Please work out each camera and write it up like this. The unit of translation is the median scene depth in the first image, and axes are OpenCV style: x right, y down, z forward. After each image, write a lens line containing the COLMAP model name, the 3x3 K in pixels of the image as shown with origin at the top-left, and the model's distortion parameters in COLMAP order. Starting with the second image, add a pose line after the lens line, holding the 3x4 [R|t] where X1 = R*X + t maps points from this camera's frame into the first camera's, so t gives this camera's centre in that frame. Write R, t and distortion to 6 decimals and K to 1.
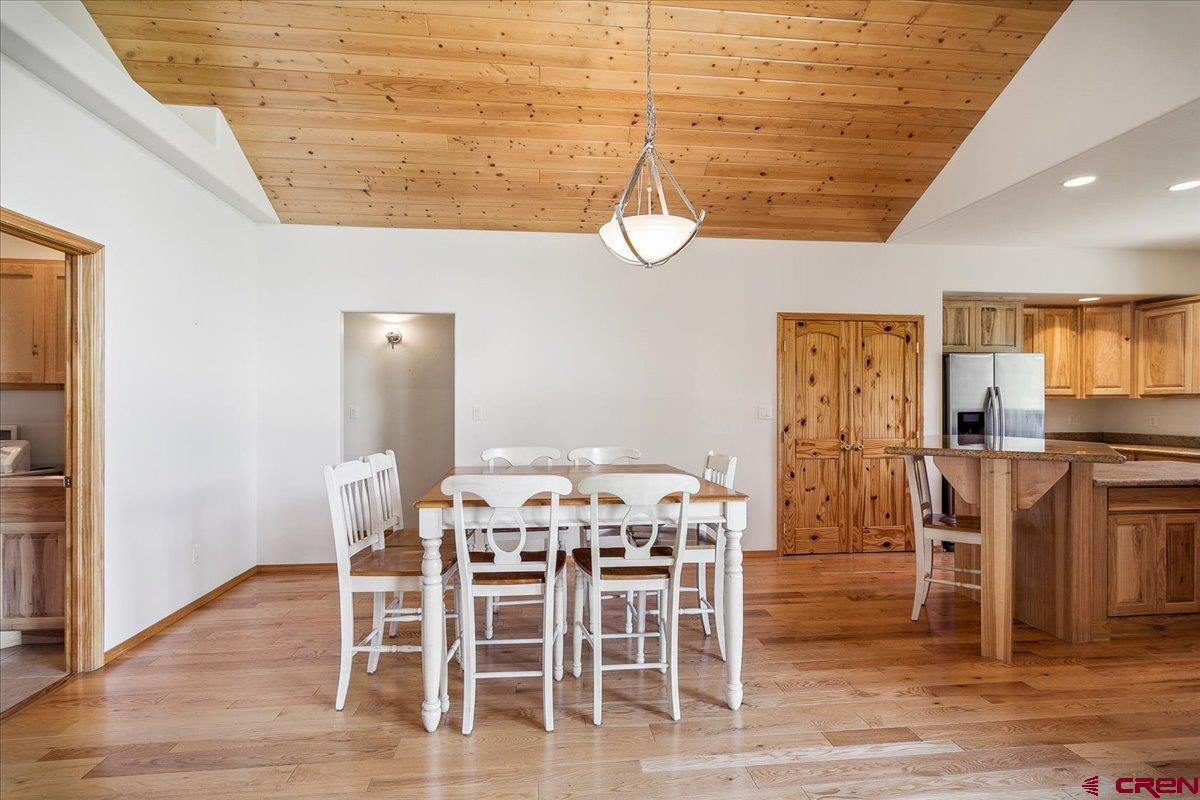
lens RADIAL K [[558.6, 0, 594.7], [0, 558.6, 404.8], [0, 0, 1]] dist [0.001585, 0.000445]
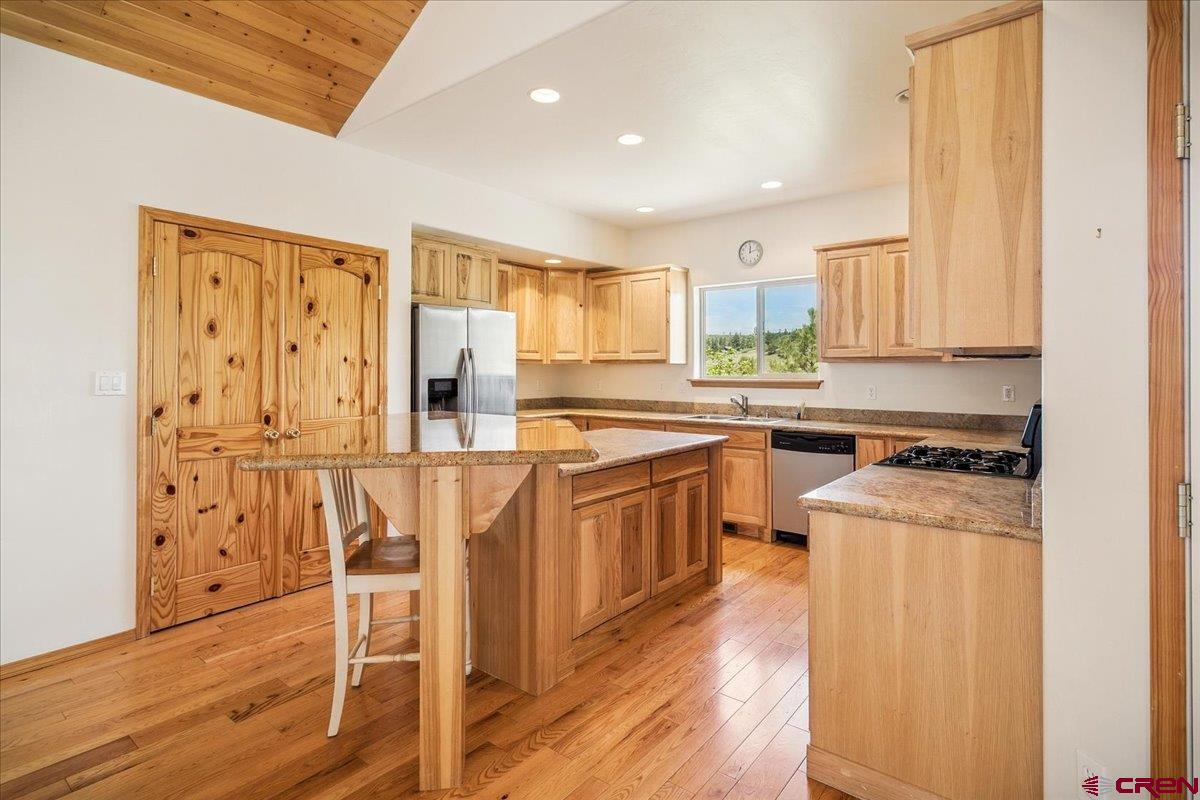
lens RADIAL K [[599.2, 0, 592.6], [0, 599.2, 367.6], [0, 0, 1]] dist [0.012546, 0.000307]
pose [[0.702150, 0.003596, 0.712020, 0.211324], [-0.000600, 0.999990, -0.004459, 0.000768], [-0.712029, 0.002704, 0.702145, 0.243514]]
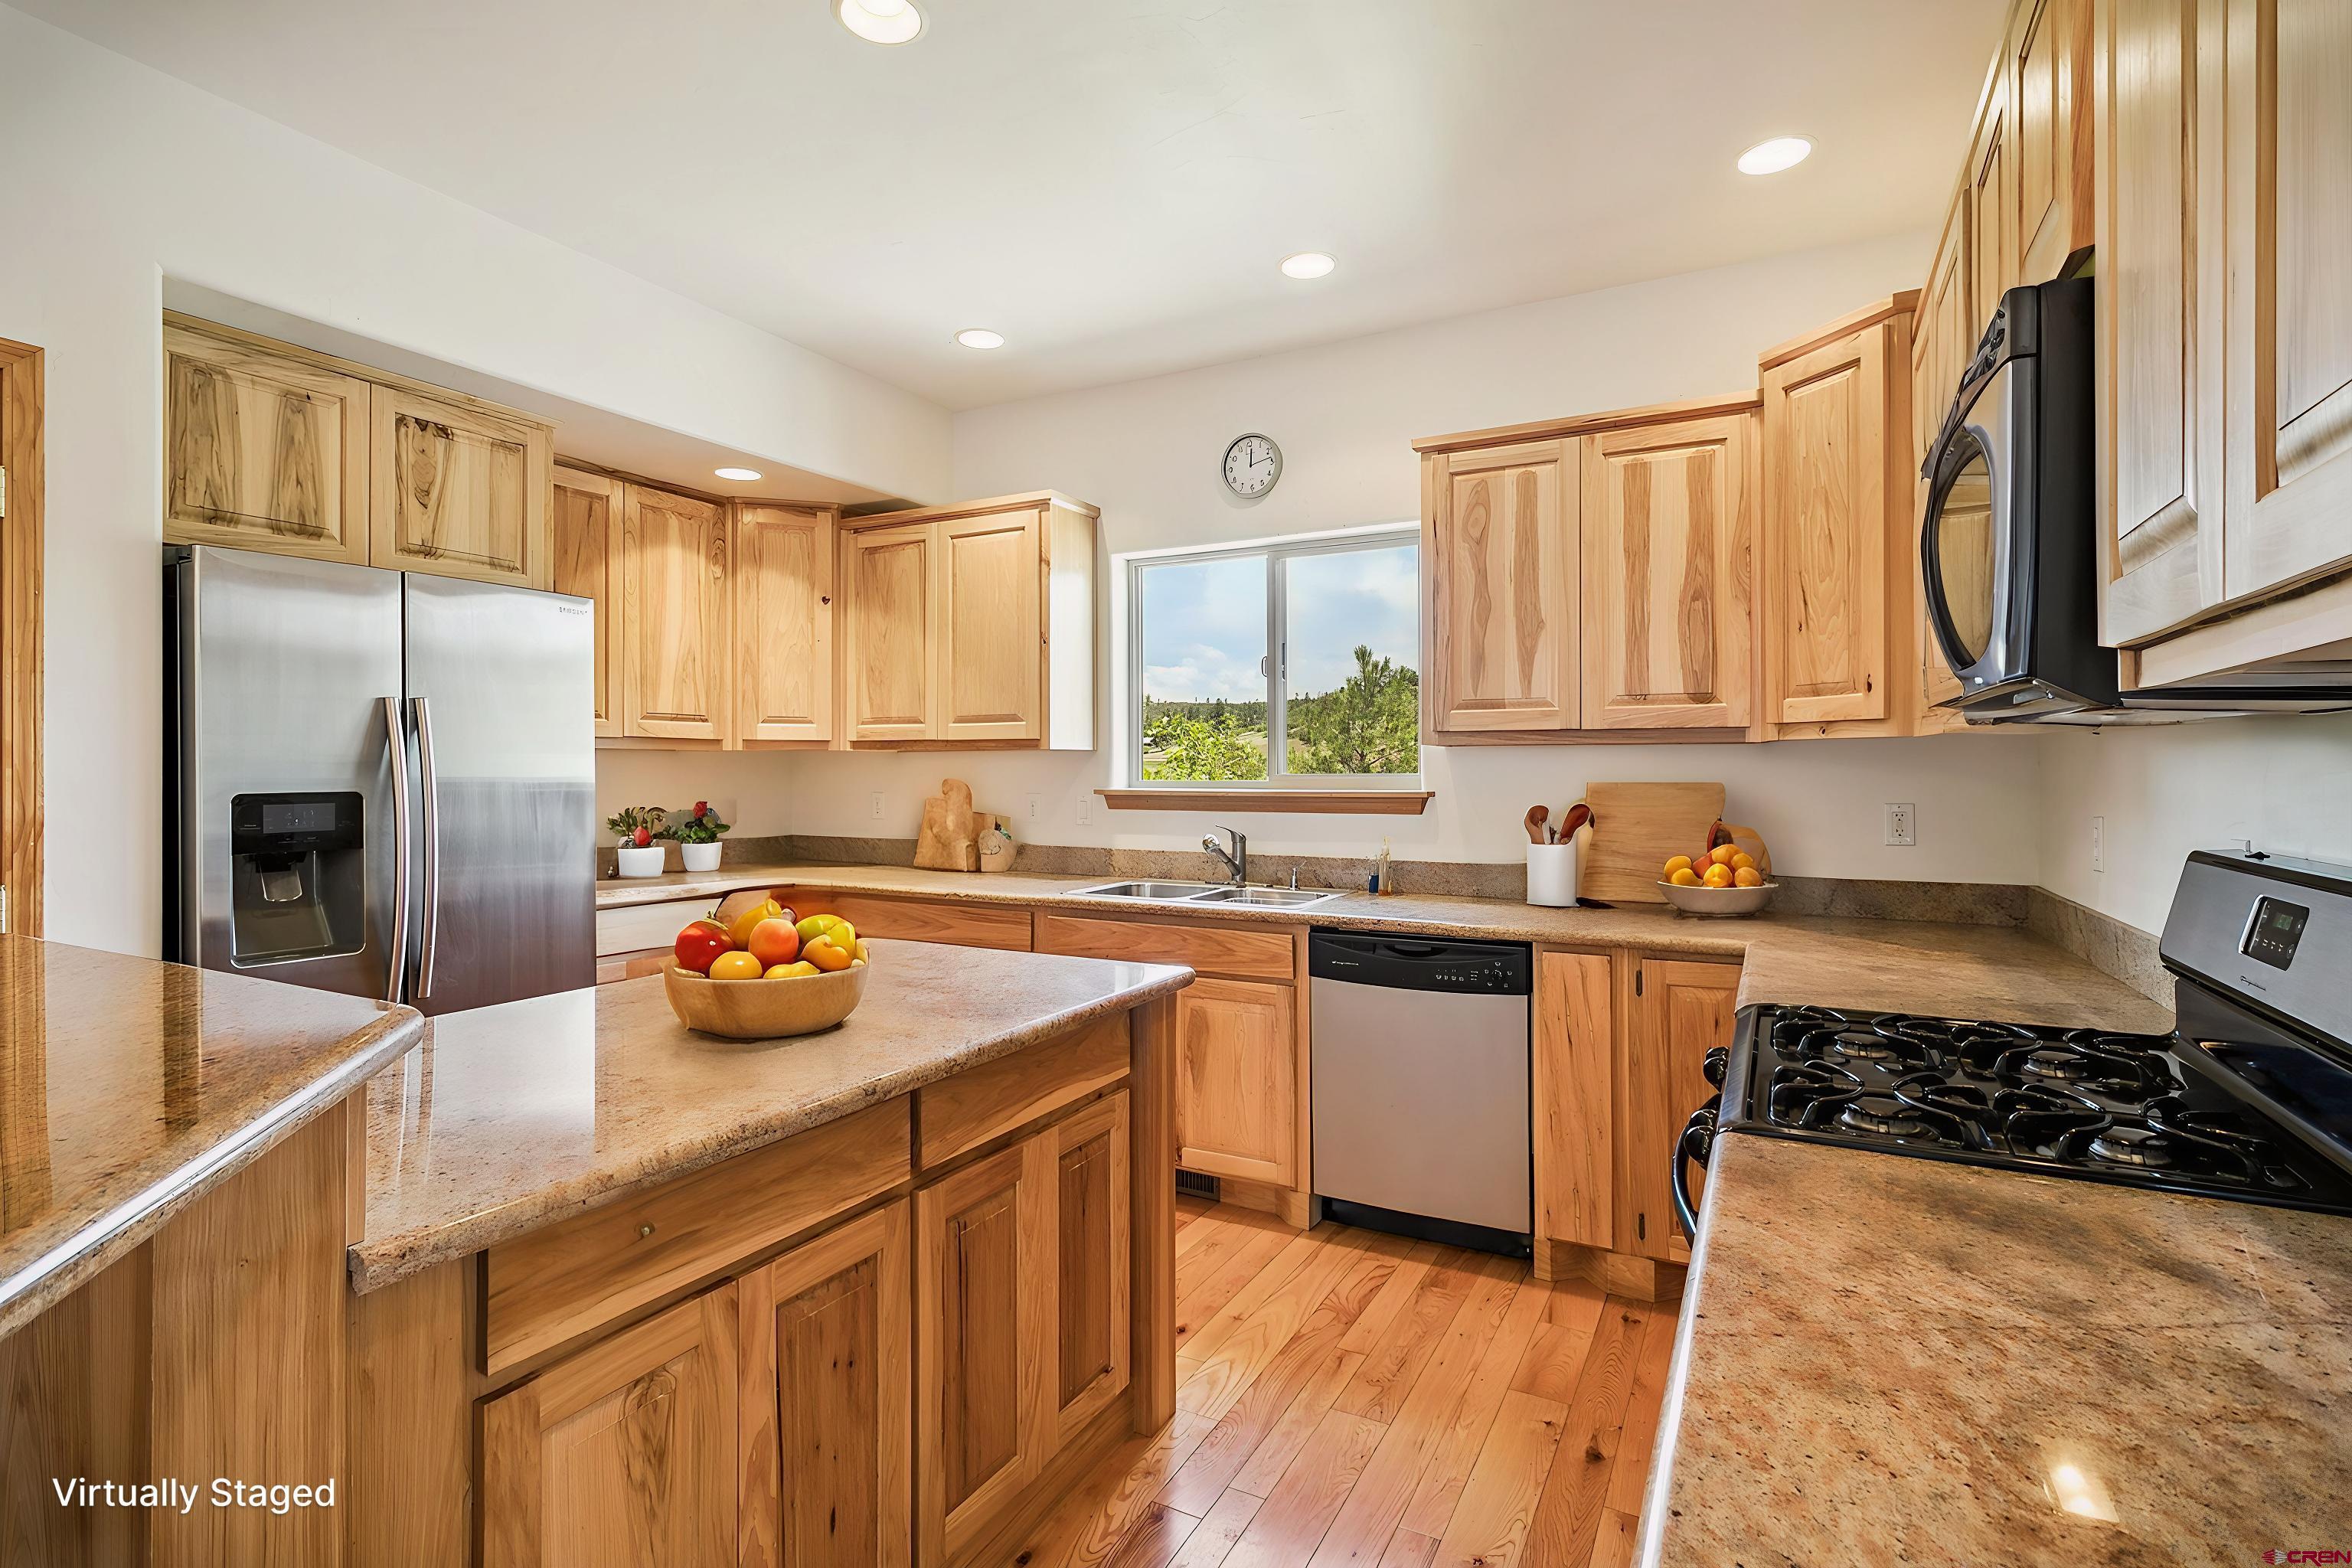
lens RADIAL K [[1145.9, 0, 1170.1], [0, 1145.9, 763.6], [0, 0, 1]] dist [0.001080, 0.000350]
pose [[0.551300, 0.004297, 0.834296, 0.461981], [0.000525, 0.999985, -0.005497, 0.002902], [-0.834307, 0.003469, 0.551290, 0.395000]]
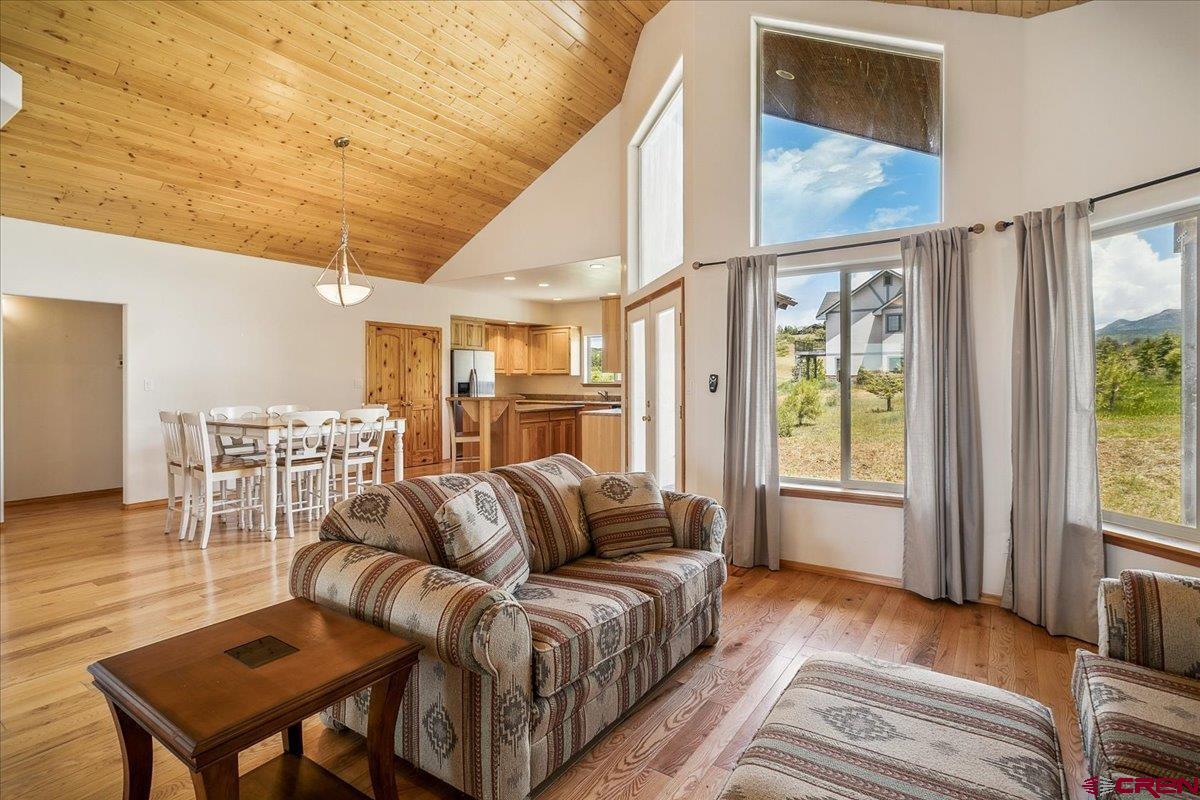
lens RADIAL K [[595.9, 0, 593.5], [0, 595.9, 385.6], [0, 0, 1]] dist [-0.001169, 0.029920]
pose [[0.645365, -0.008627, 0.763826, -0.538917], [-0.000193, 0.999934, 0.011457, 0.000198], [-0.763875, -0.007542, 0.645321, -0.577032]]
